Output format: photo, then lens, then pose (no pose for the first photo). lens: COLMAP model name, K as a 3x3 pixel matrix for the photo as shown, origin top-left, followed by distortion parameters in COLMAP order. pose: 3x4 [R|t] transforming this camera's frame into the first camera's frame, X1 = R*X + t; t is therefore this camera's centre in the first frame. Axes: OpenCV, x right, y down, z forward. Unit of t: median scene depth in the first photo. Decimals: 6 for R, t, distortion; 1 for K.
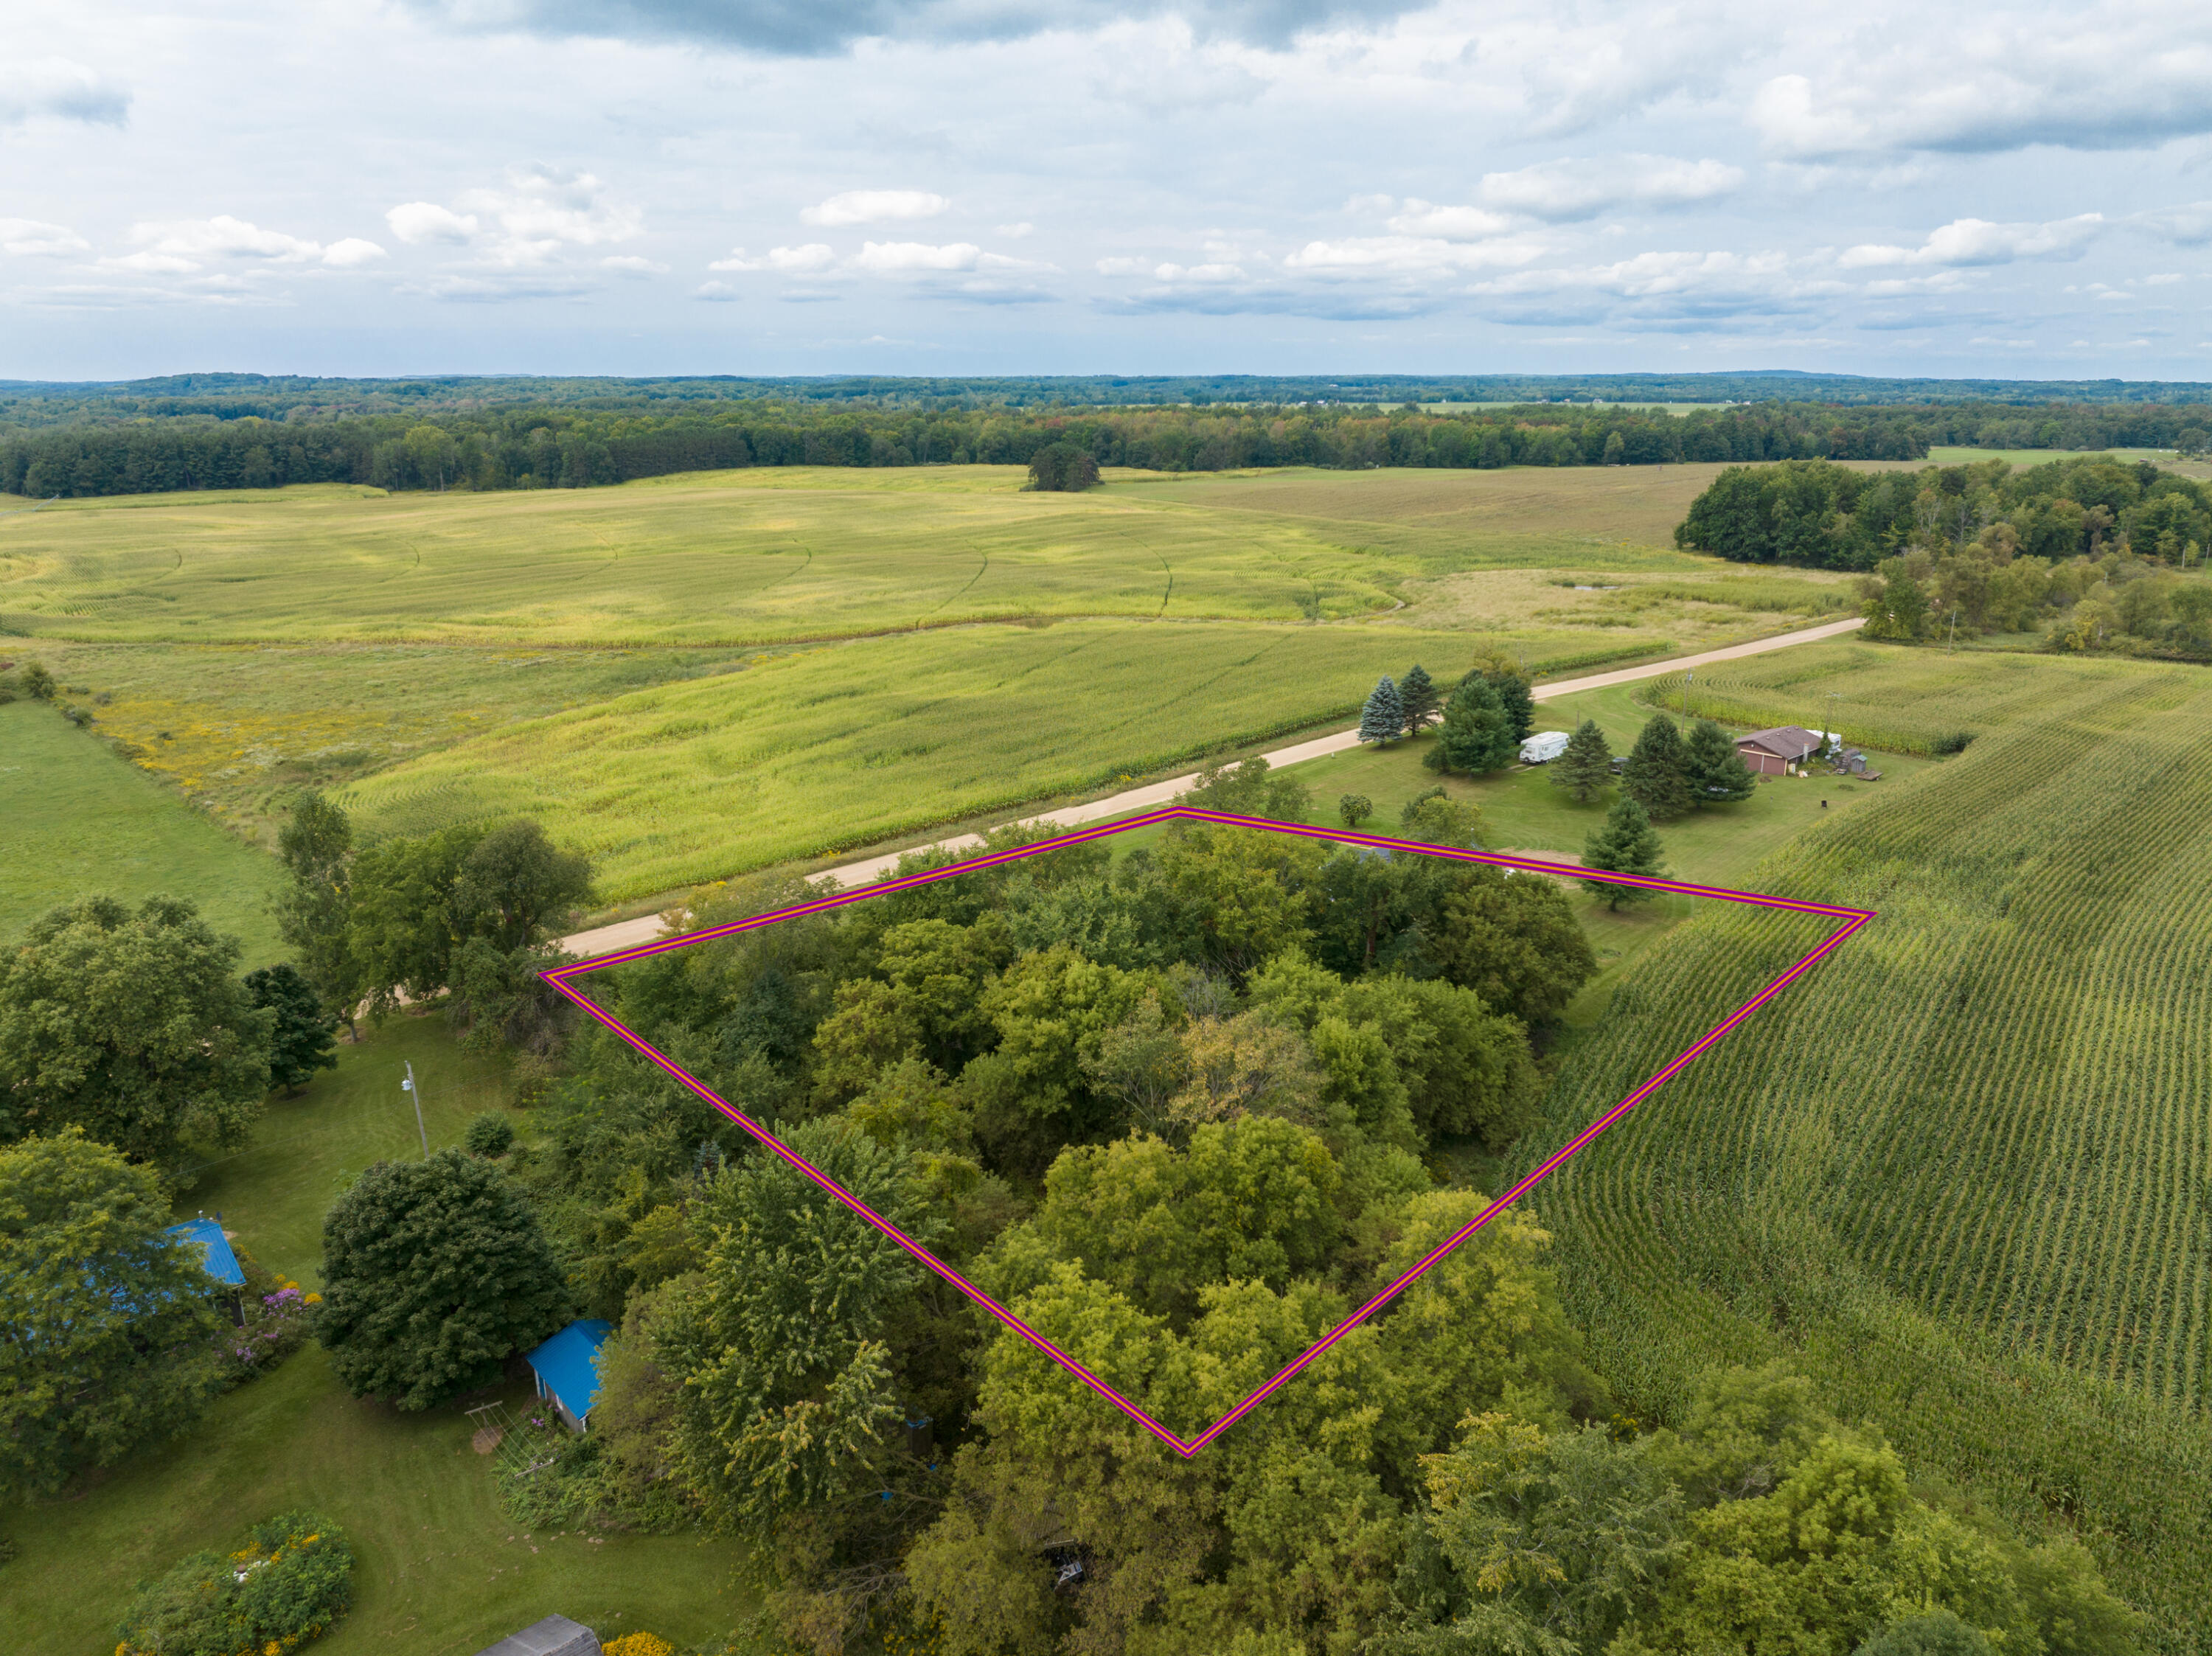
lens RADIAL K [[1573.3, 0, 1106.0], [0, 1573.3, 828.0], [0, 0, 1]] dist [-0.034094, 0.007744]
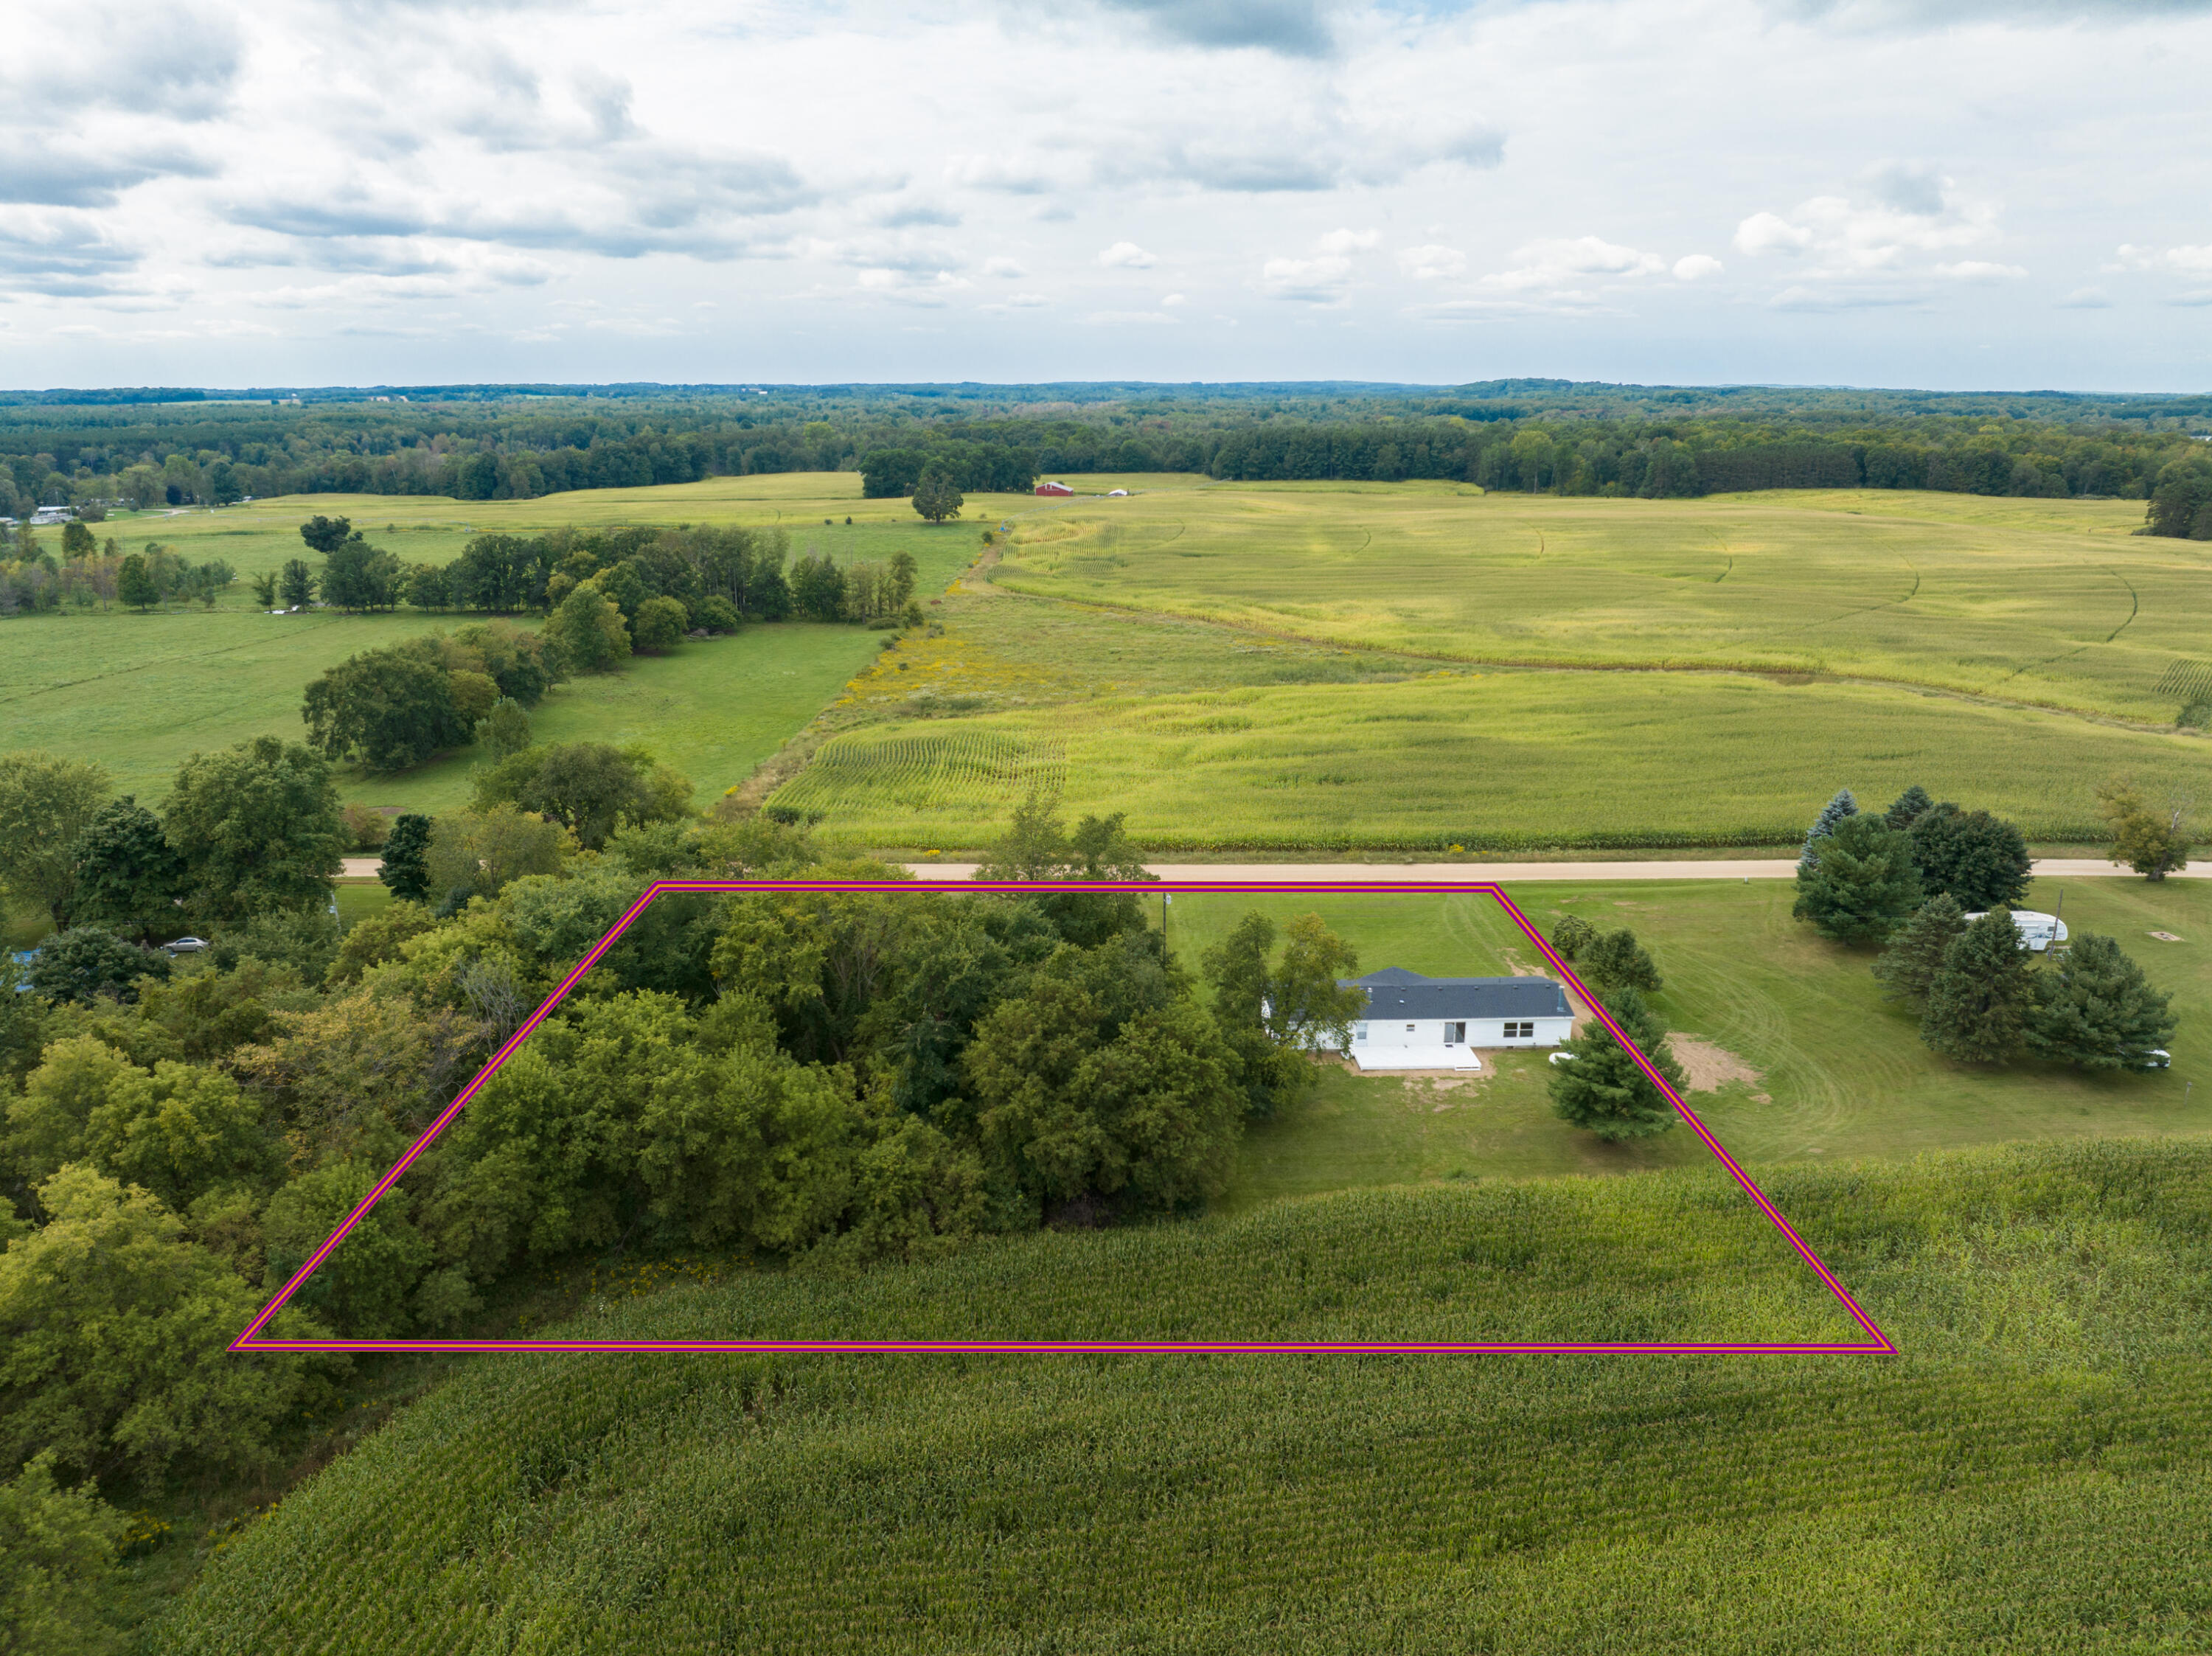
lens RADIAL K [[1636.5, 0, 1377.5], [0, 1636.5, 825.5], [0, 0, 1]] dist [-0.036238, 0.013805]
pose [[0.731660, 0.183560, -0.656490, 0.221562], [-0.195863, 0.979062, 0.055463, -0.033888], [0.652925, 0.088001, 0.752293, 0.114241]]
